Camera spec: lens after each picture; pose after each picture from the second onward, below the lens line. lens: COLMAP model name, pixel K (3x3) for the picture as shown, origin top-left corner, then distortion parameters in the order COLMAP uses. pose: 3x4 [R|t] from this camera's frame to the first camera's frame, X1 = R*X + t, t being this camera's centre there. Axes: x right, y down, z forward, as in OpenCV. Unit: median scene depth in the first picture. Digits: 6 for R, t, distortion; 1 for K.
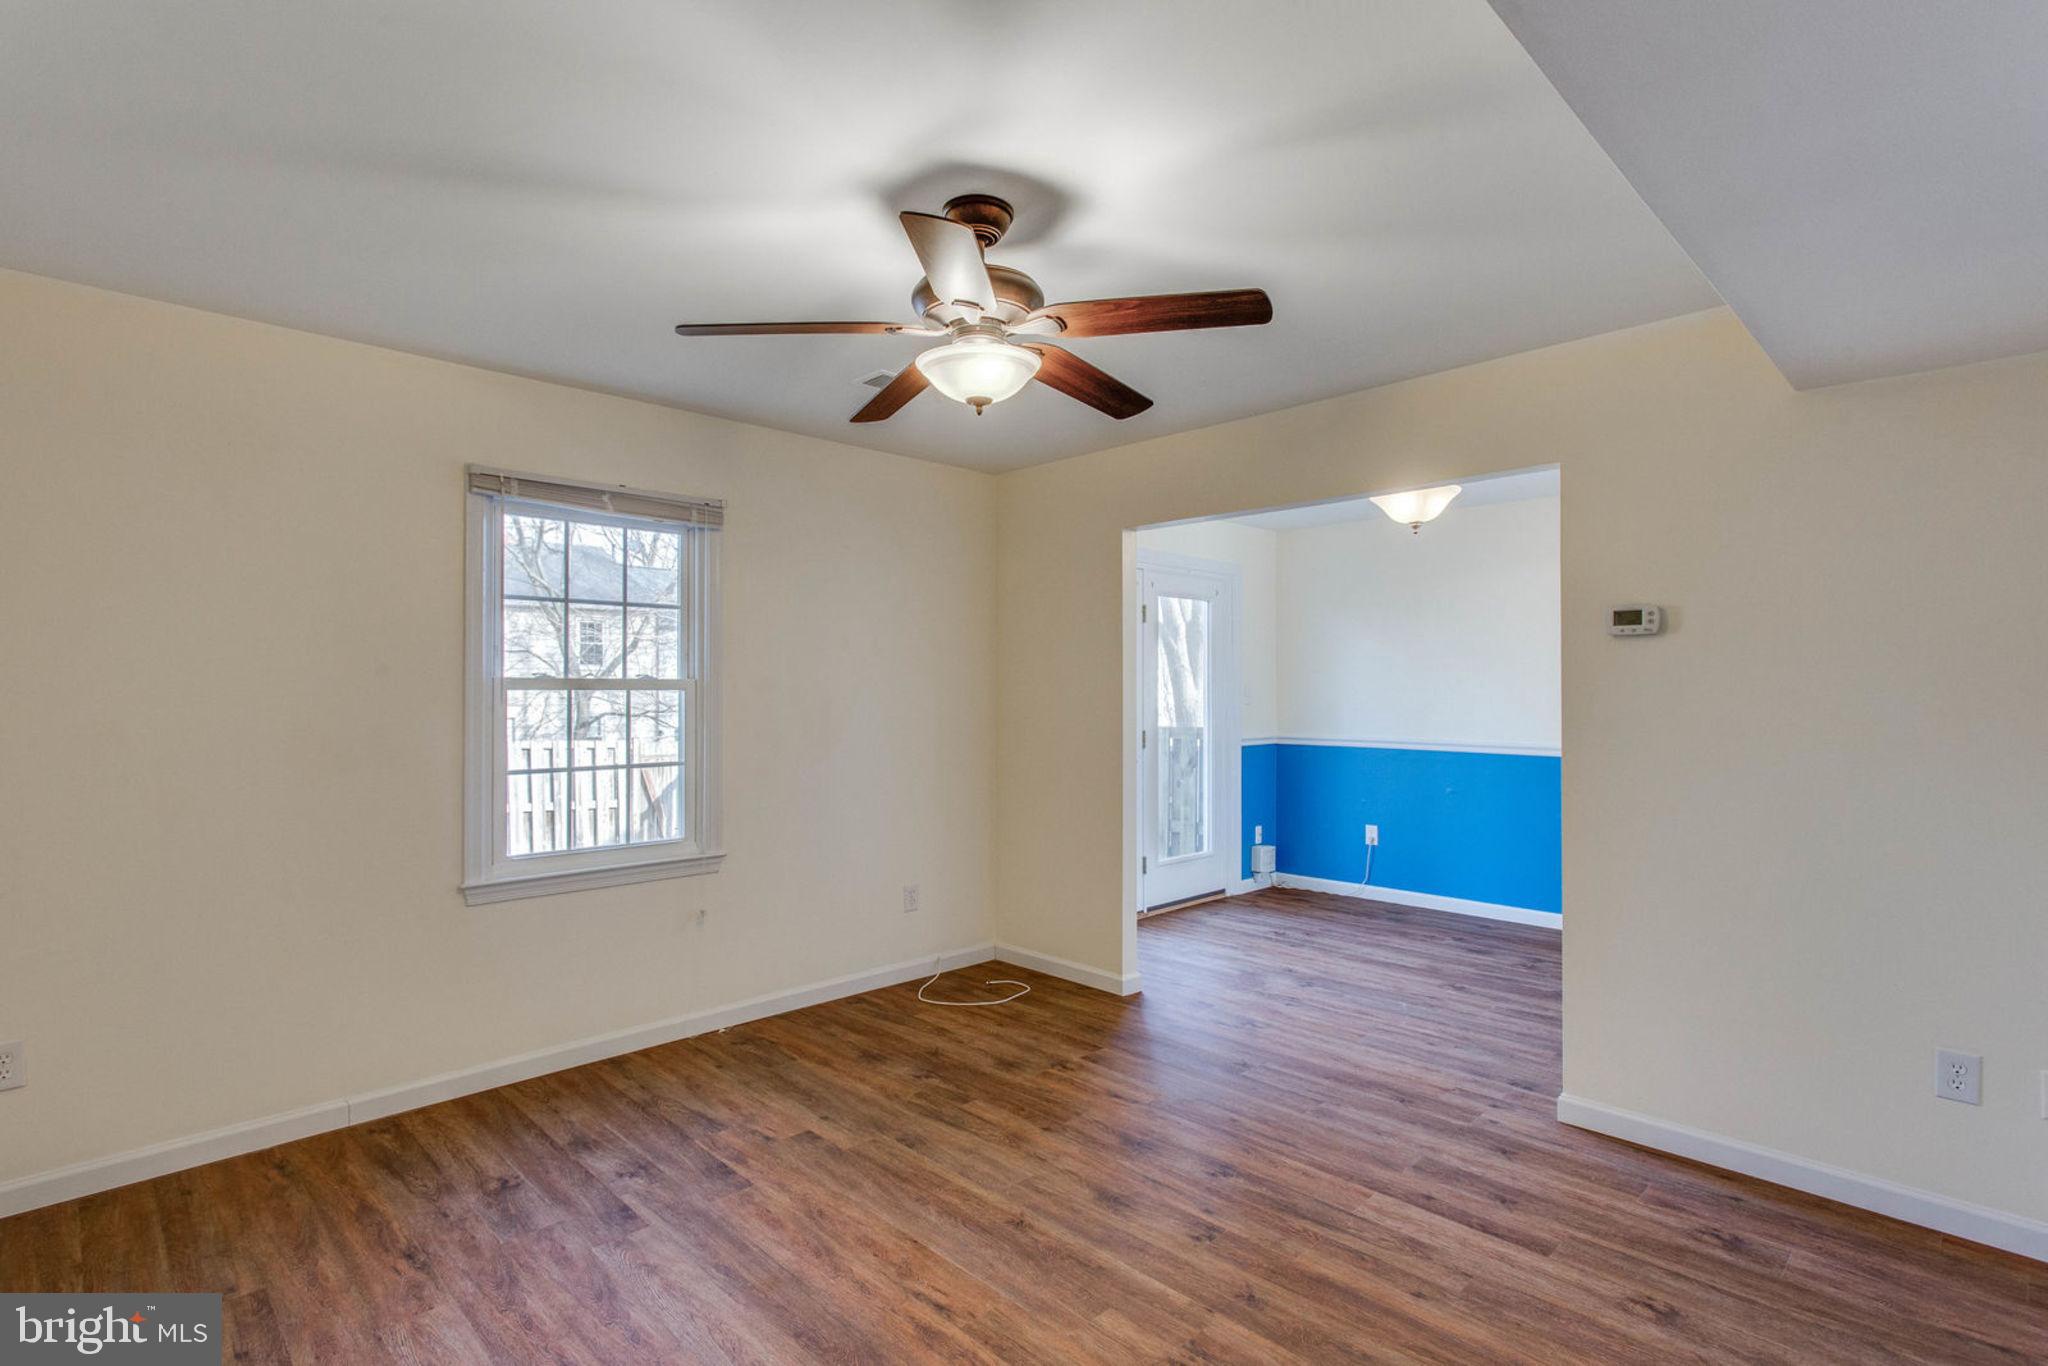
lens RADIAL K [[993.7, 0, 1035.5], [0, 993.7, 683.0], [0, 0, 1]] dist [0.003306, 0.000493]
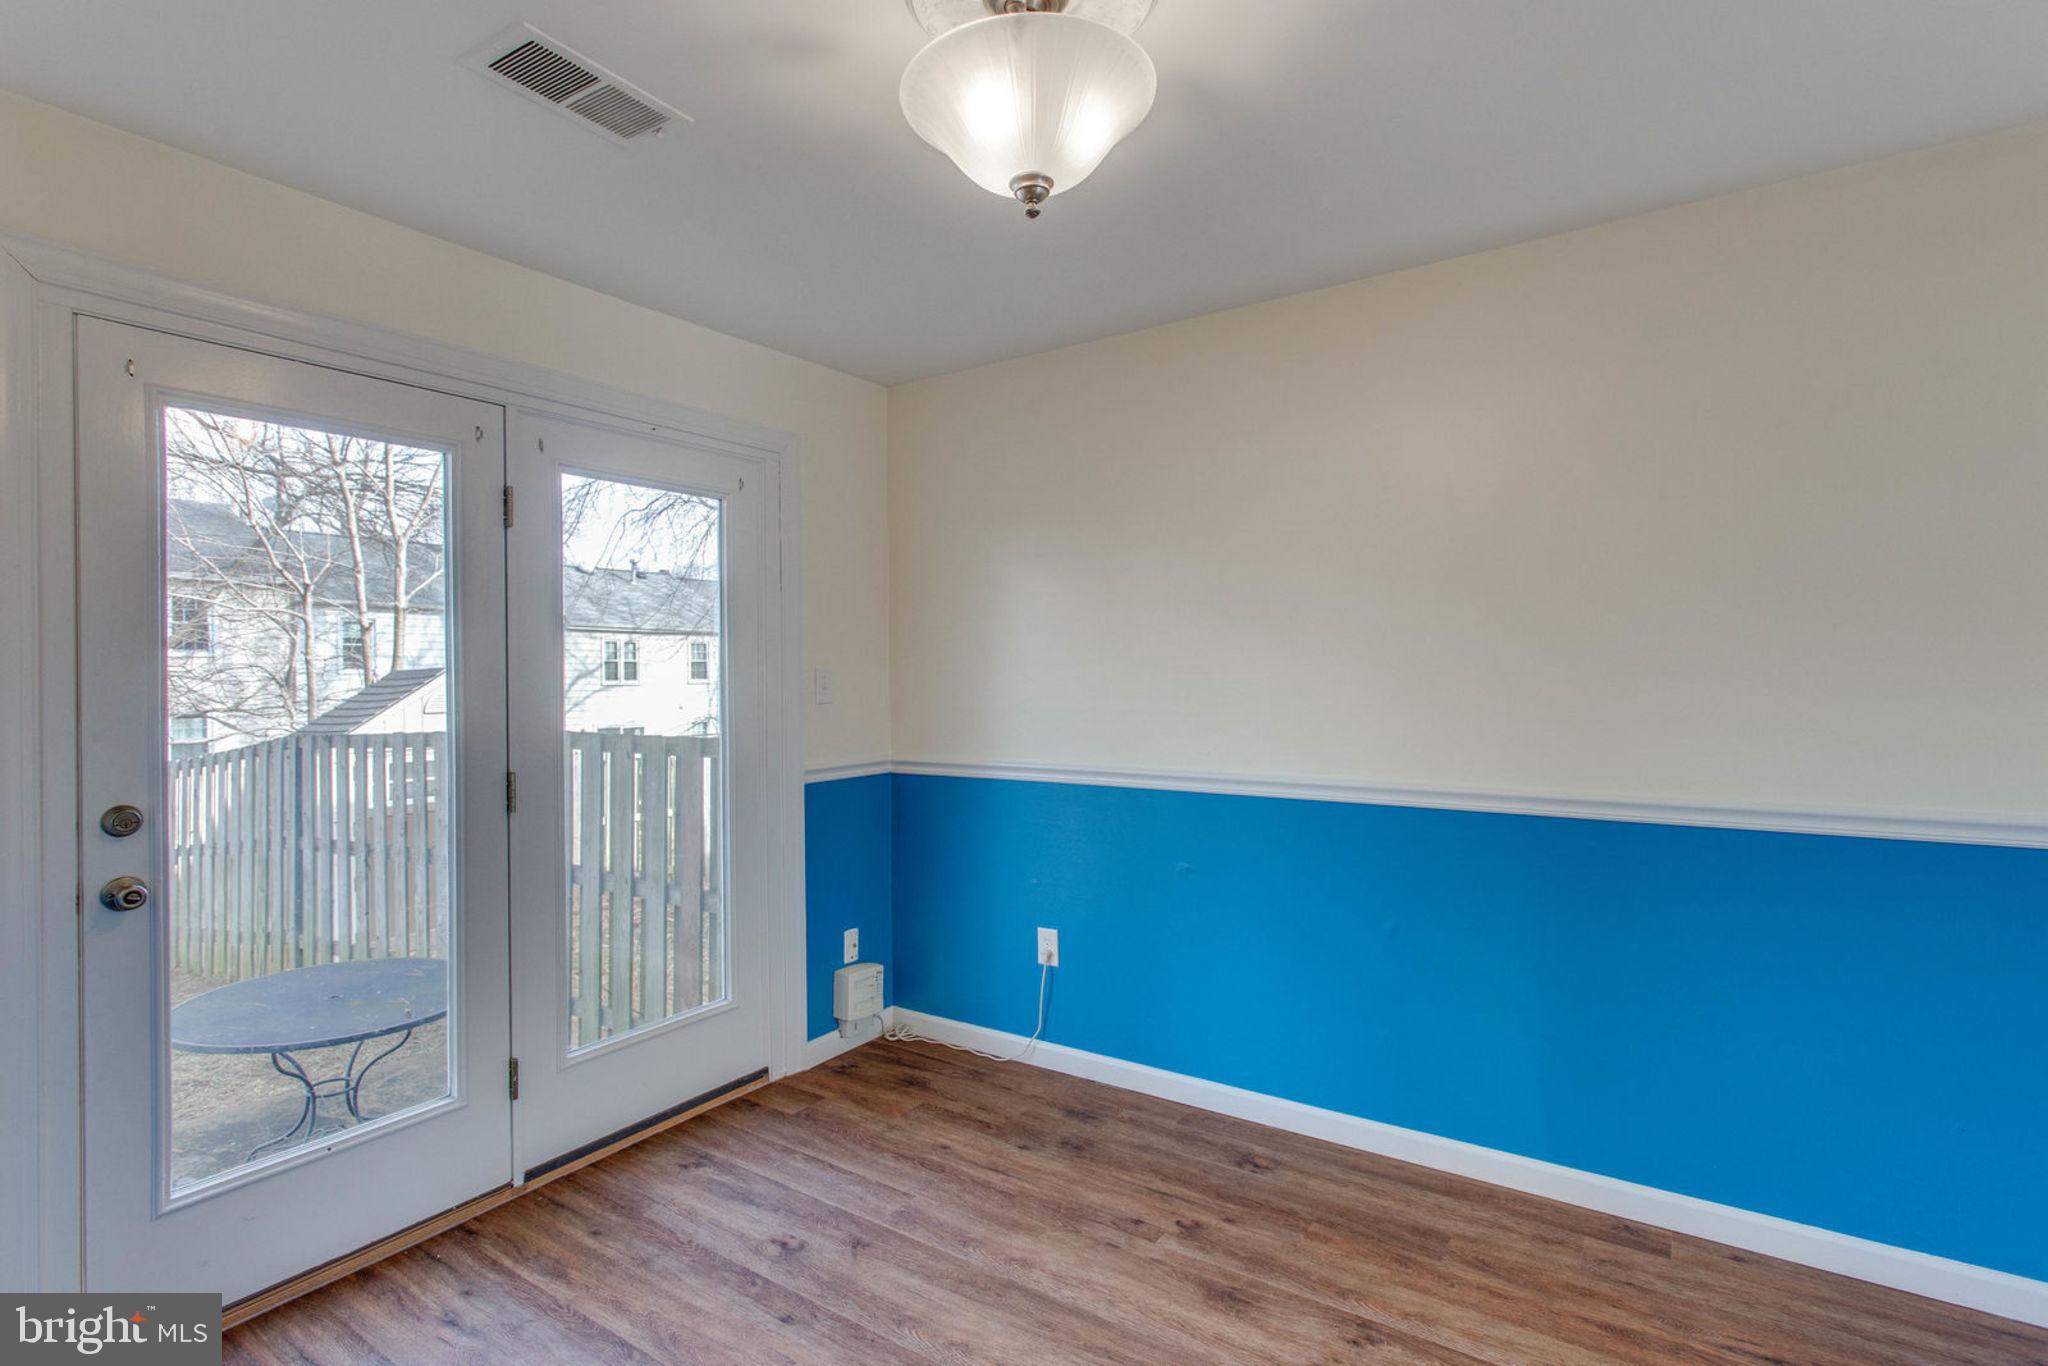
lens RADIAL K [[979.7, 0, 1027.2], [0, 979.7, 678.7], [0, 0, 1]] dist [0.009364, 0.000403]
pose [[0.981865, -0.013031, 0.189132, 0.436422], [0.010746, 0.999856, 0.013105, 0.006689], [-0.189276, -0.010835, 0.981864, 0.925282]]
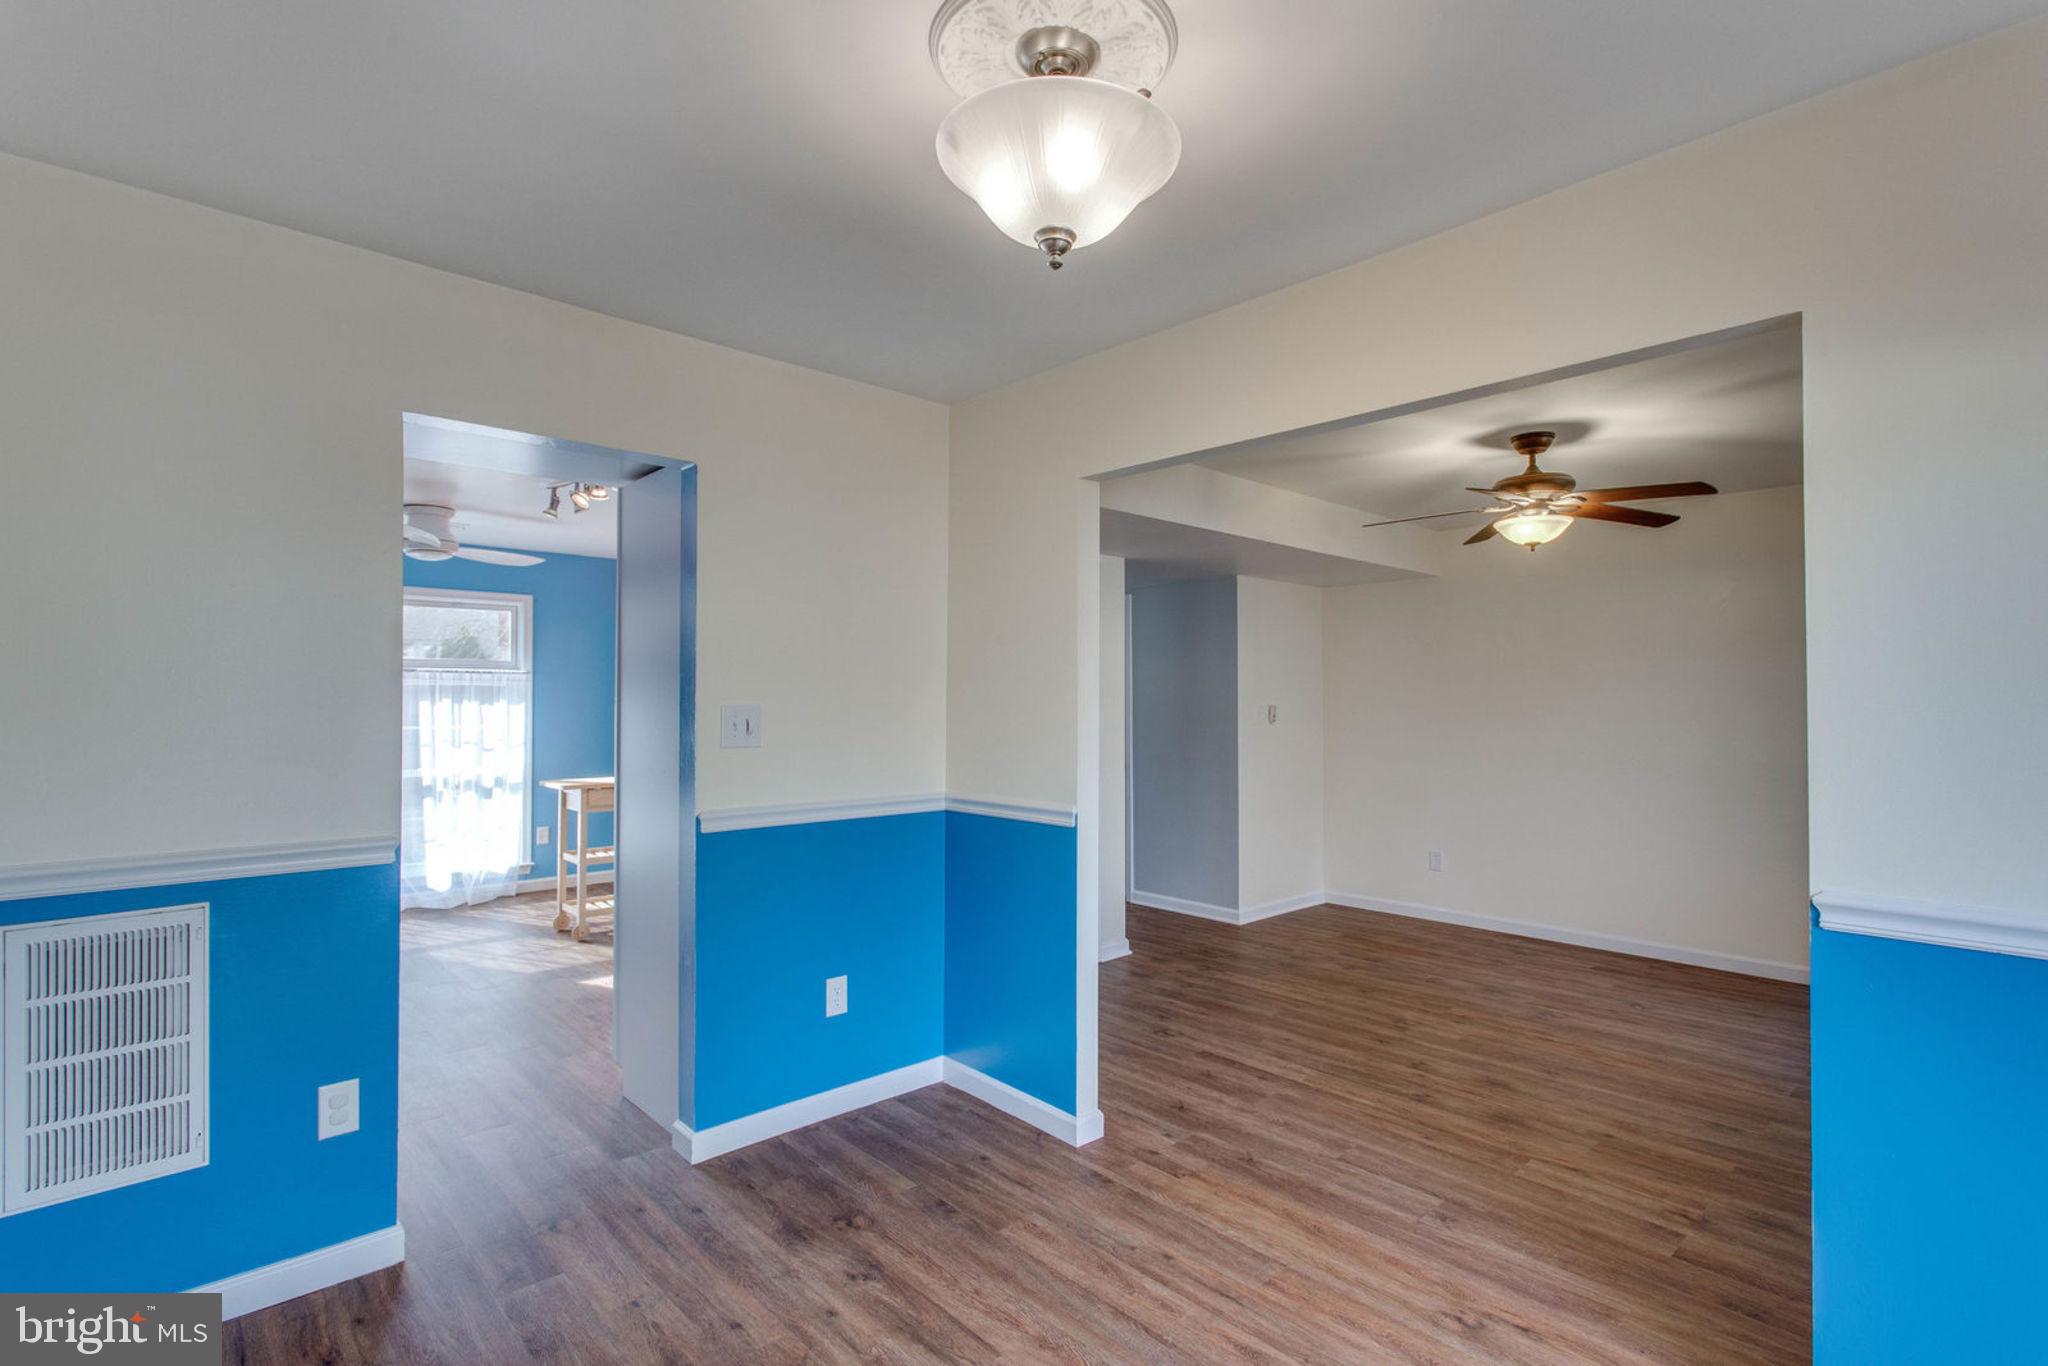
lens RADIAL K [[965.2, 0, 1034.5], [0, 965.2, 683.9], [0, 0, 1]] dist [0.002784, 0.000281]
pose [[-0.999446, -0.002244, 0.033204, 0.520885], [-0.002969, 0.999758, -0.021779, 0.003162], [-0.033147, -0.021865, -0.999211, 1.841320]]
